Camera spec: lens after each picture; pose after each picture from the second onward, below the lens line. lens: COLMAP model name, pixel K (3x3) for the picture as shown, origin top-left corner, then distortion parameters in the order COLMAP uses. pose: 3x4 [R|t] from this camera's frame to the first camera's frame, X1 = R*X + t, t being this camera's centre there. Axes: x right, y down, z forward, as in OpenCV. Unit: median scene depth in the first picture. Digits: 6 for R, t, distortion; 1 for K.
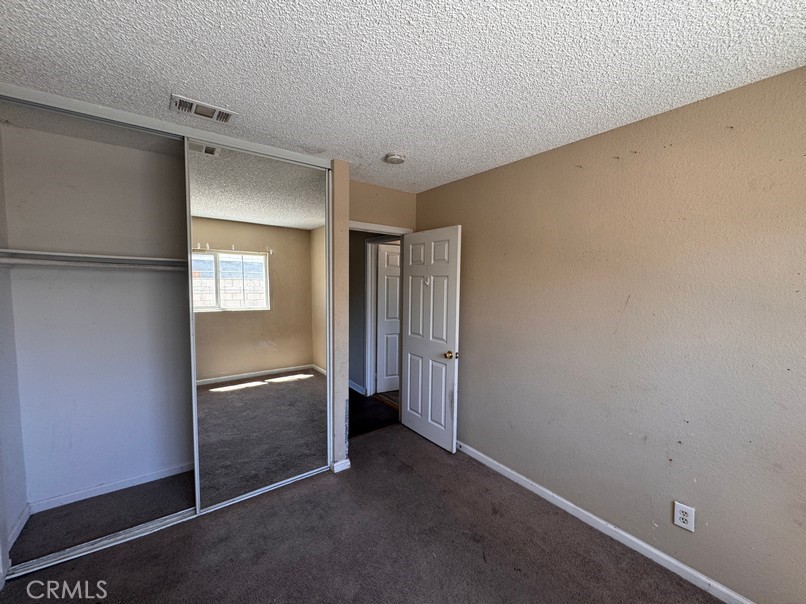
lens RADIAL K [[322.2, 0, 403.2], [0, 322.2, 301.1], [0, 0, 1]] dist [-0.003162, 0.000682]
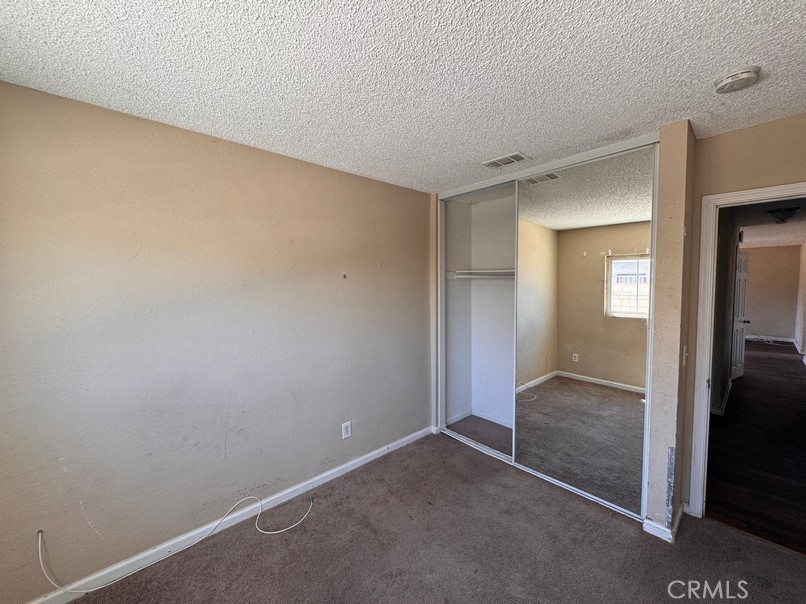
lens RADIAL K [[322.2, 0, 403.2], [0, 322.2, 301.1], [0, 0, 1]] dist [-0.003162, 0.000682]
pose [[0.101934, 0.037480, -0.994085, 0.532722], [-0.055316, 0.997957, 0.031954, -0.015357], [0.993252, 0.051731, 0.103799, 0.344188]]
